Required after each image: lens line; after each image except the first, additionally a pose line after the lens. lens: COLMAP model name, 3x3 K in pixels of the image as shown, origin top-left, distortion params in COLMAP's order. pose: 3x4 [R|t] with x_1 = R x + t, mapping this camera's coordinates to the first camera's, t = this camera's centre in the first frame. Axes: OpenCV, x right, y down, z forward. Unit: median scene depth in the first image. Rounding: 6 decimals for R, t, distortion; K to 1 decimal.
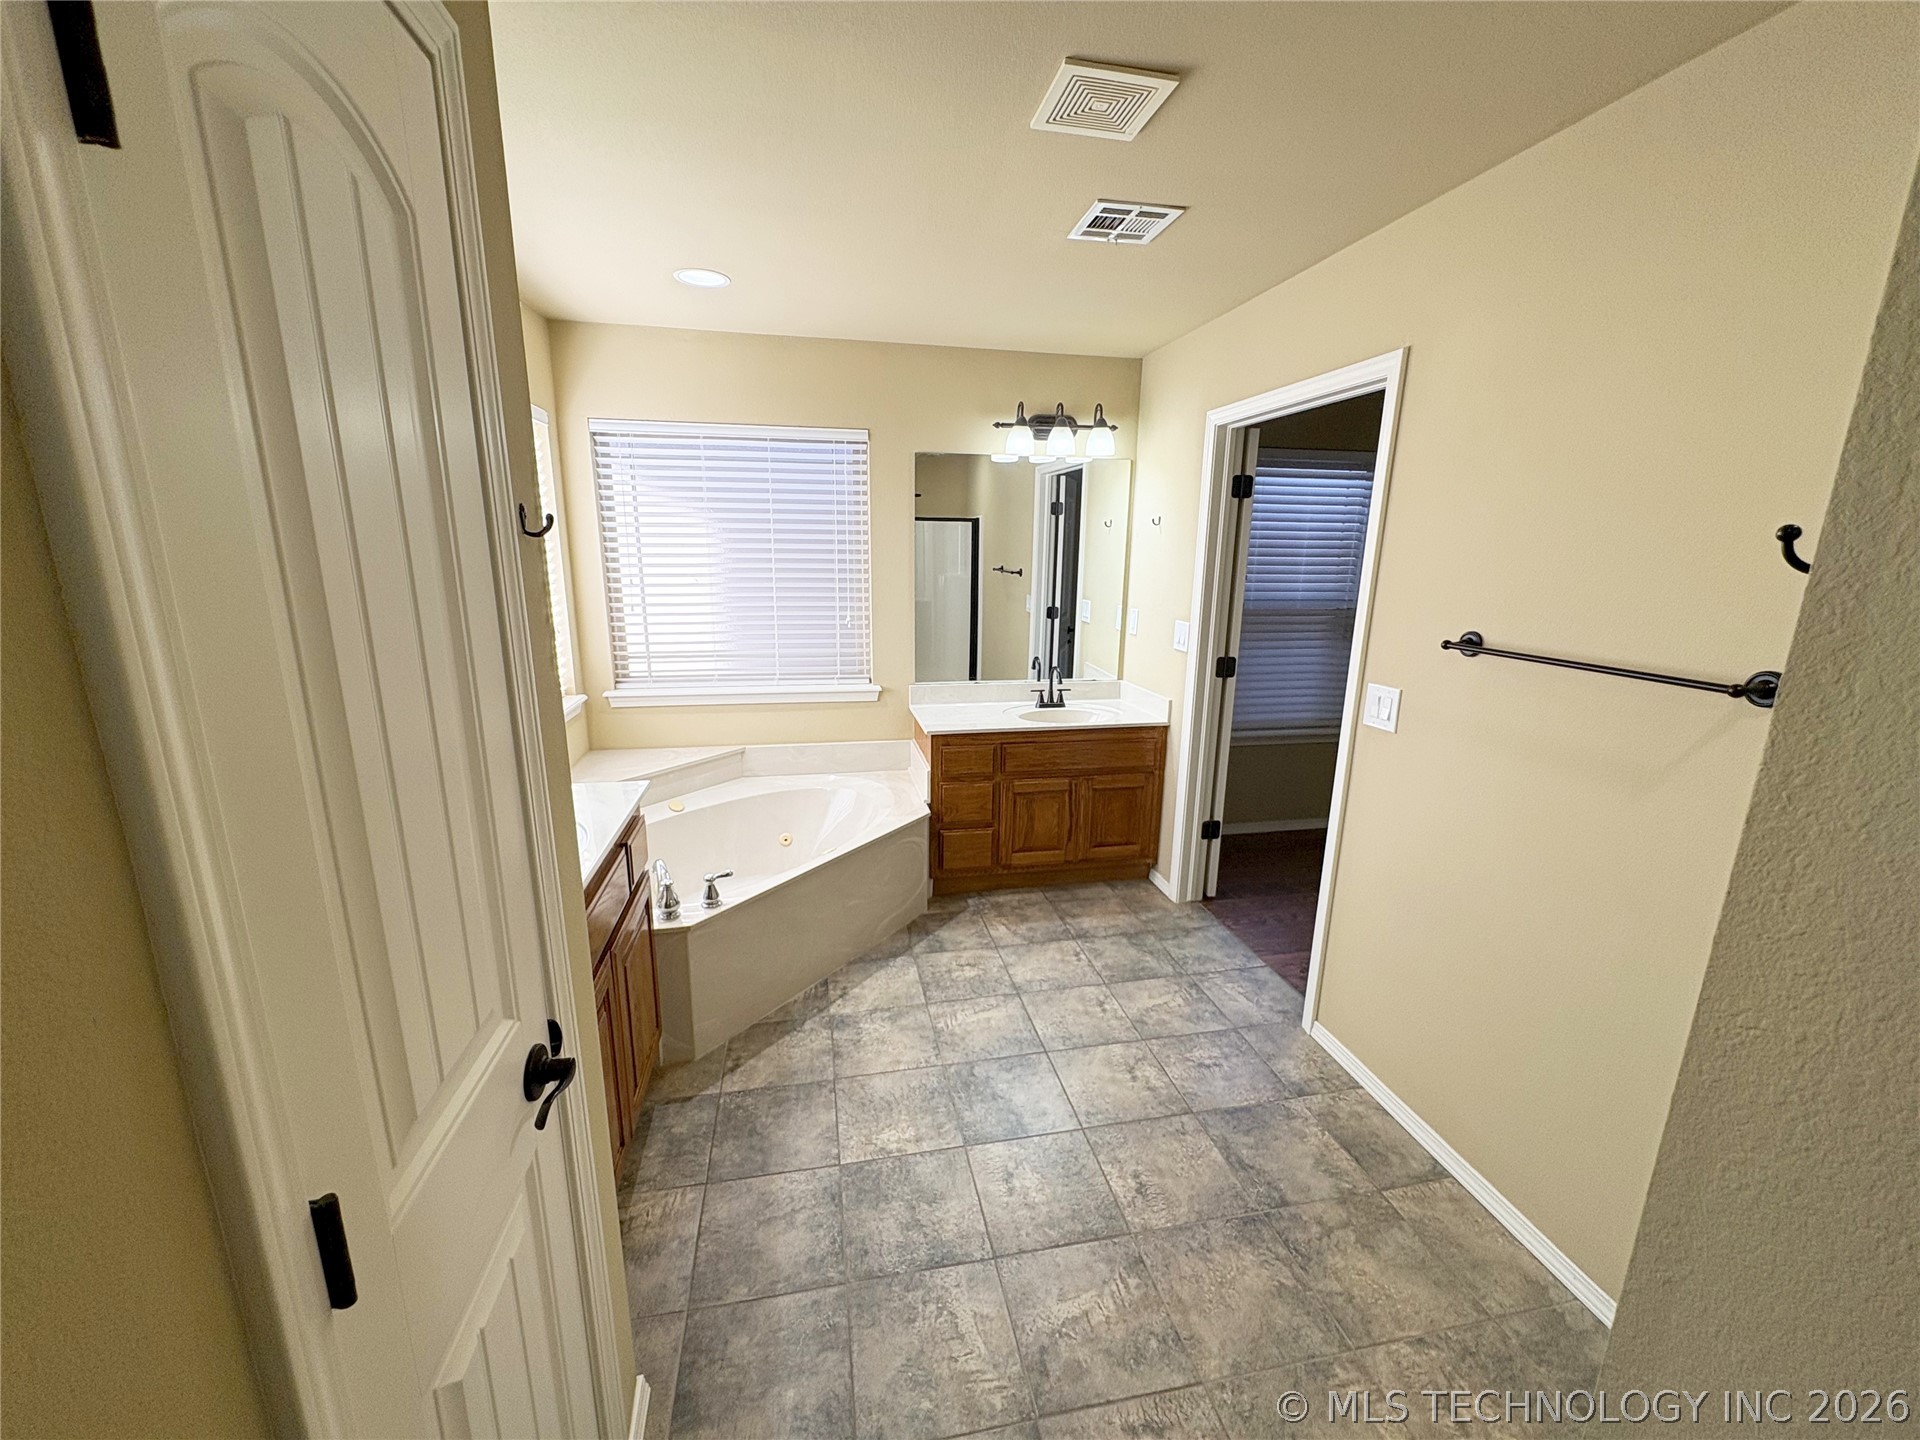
lens RADIAL K [[764.0, 0, 961.0], [0, 764.0, 725.4], [0, 0, 1]] dist [-0.000330, 0.000471]
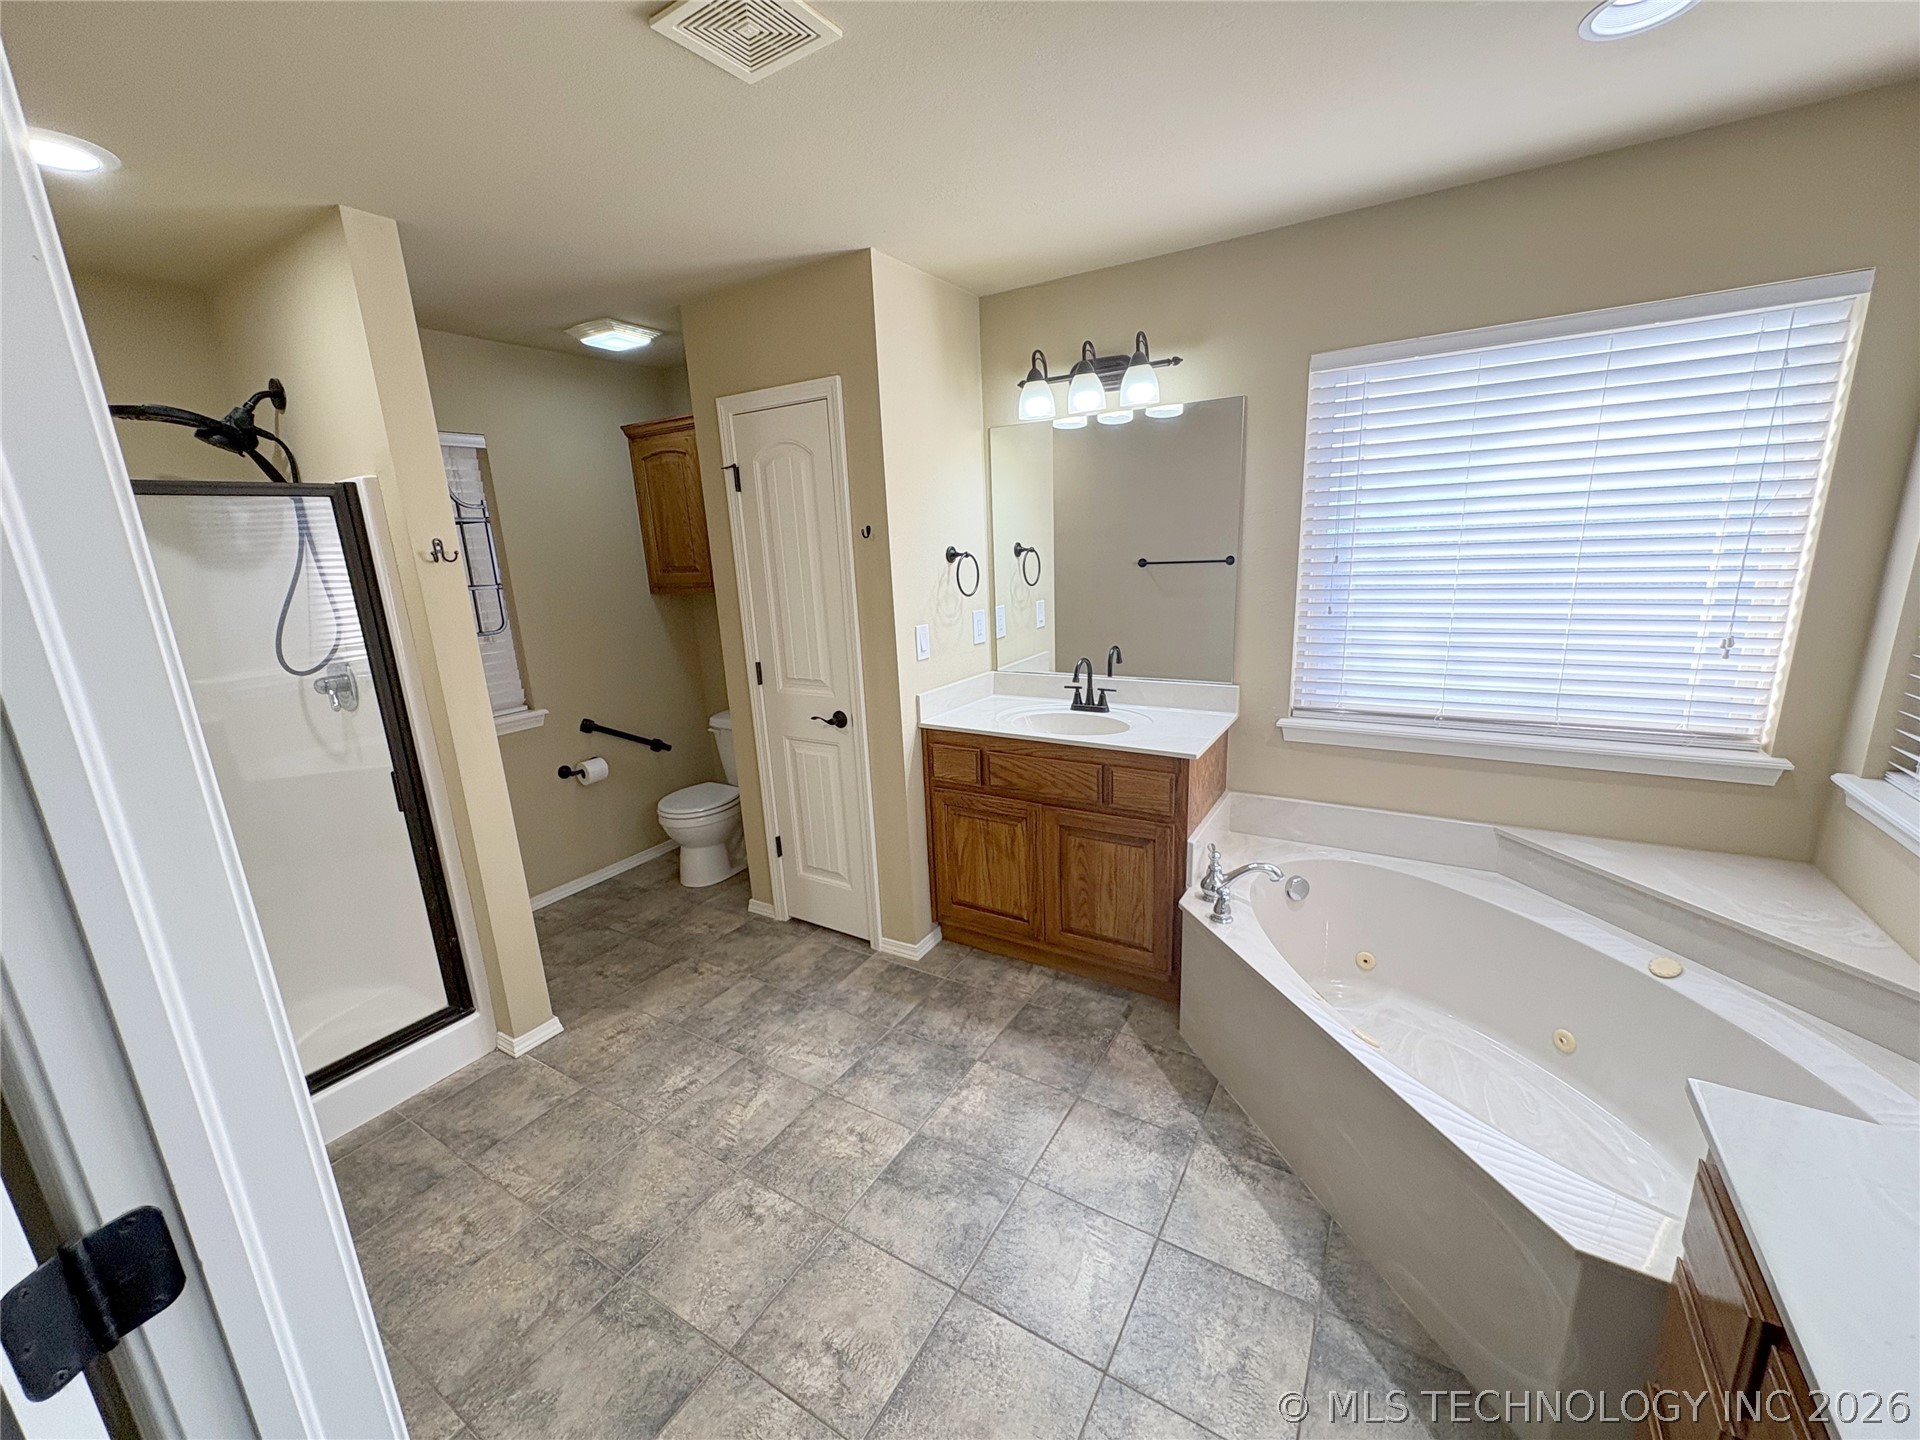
lens RADIAL K [[764.0, 0, 961.0], [0, 764.0, 725.4], [0, 0, 1]] dist [-0.000330, 0.000471]
pose [[-0.678992, 0.194796, -0.707830, 0.582490], [-0.132104, 0.915999, 0.378806, -0.337859], [0.722162, 0.350714, -0.596223, 1.466340]]
